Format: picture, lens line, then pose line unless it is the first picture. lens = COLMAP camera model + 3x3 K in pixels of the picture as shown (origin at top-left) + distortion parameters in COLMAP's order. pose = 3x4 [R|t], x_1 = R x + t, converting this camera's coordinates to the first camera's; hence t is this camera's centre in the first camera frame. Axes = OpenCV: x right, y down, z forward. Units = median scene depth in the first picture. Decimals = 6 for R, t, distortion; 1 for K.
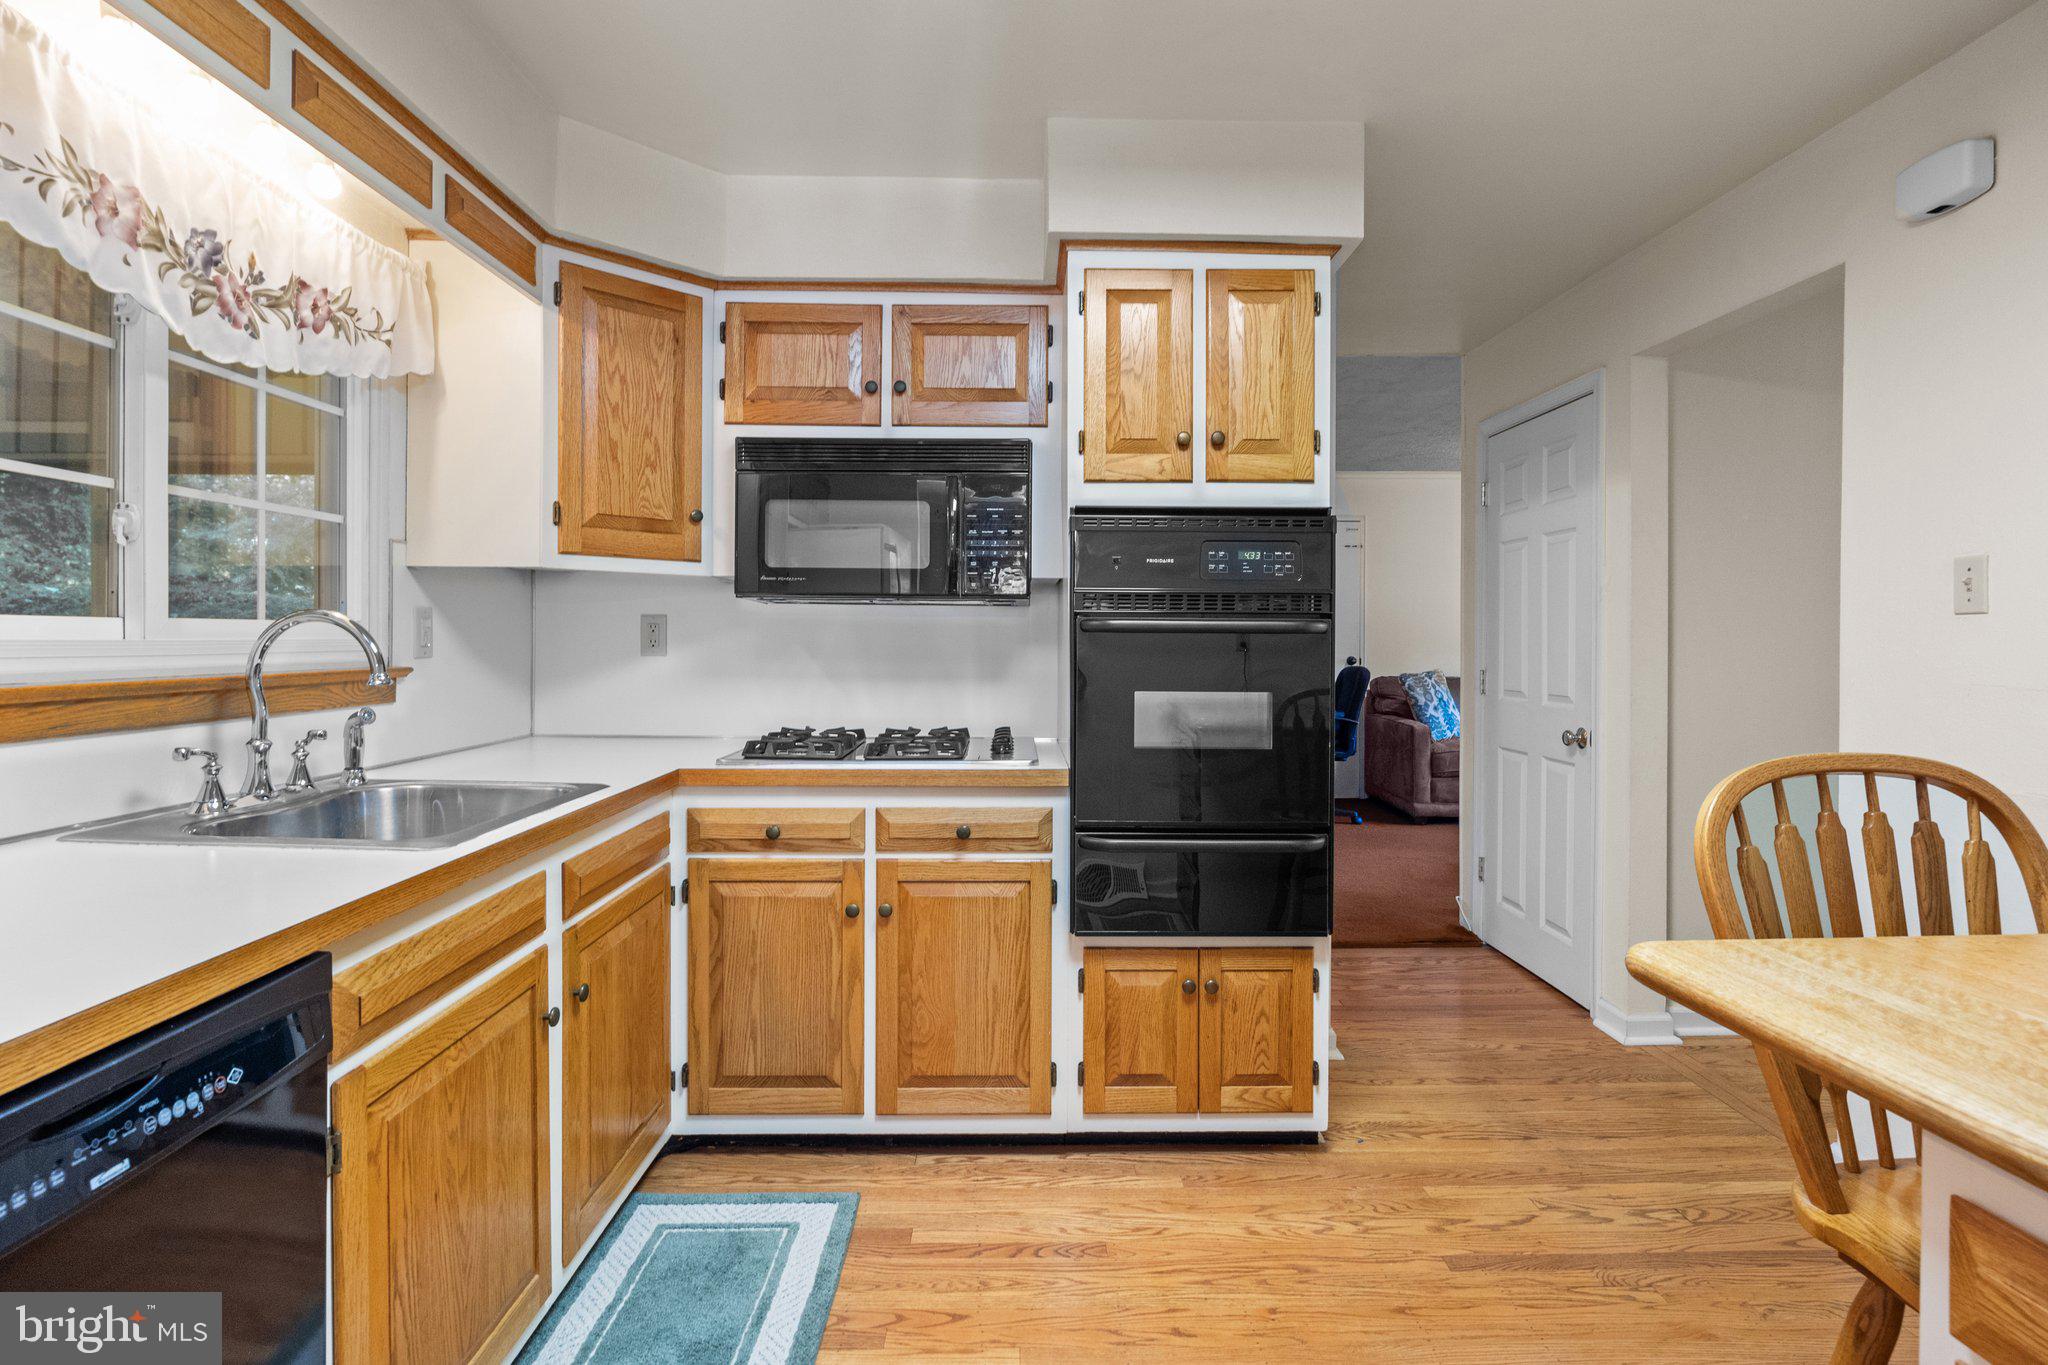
lens RADIAL K [[1011.5, 0, 1034.2], [0, 1011.5, 639.0], [0, 0, 1]] dist [-0.007825, -0.000798]
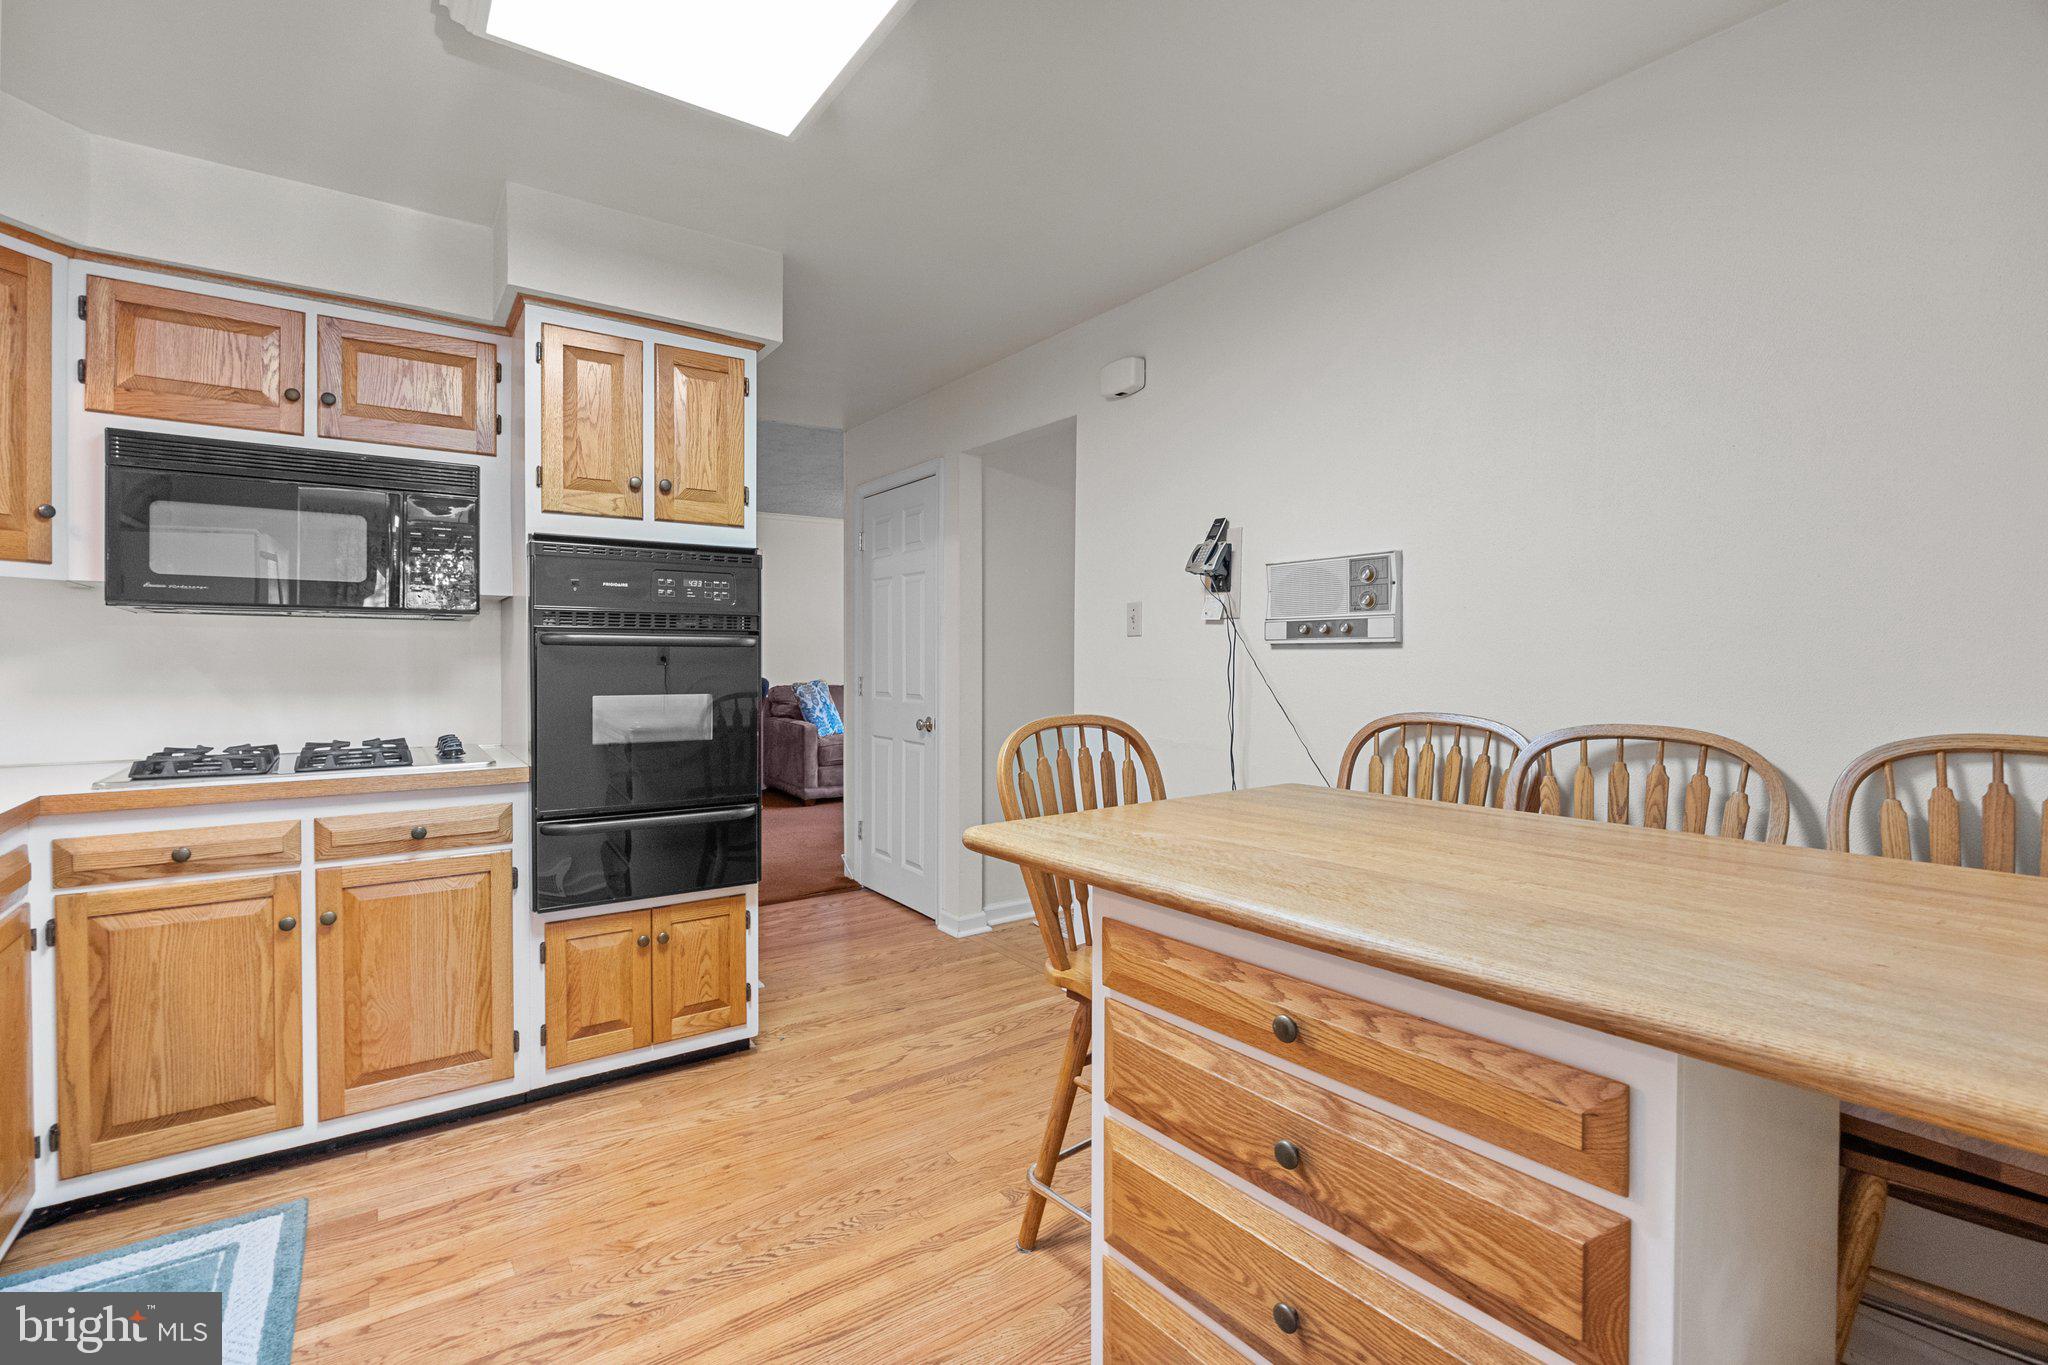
lens RADIAL K [[945.8, 0, 1022.1], [0, 945.8, 666.6], [0, 0, 1]] dist [-0.003677, -0.000555]
pose [[0.822998, -0.008277, 0.567983, -0.110172], [0.003052, 0.999944, 0.010150, 0.008319], [-0.568036, -0.006620, 0.822977, -0.173738]]
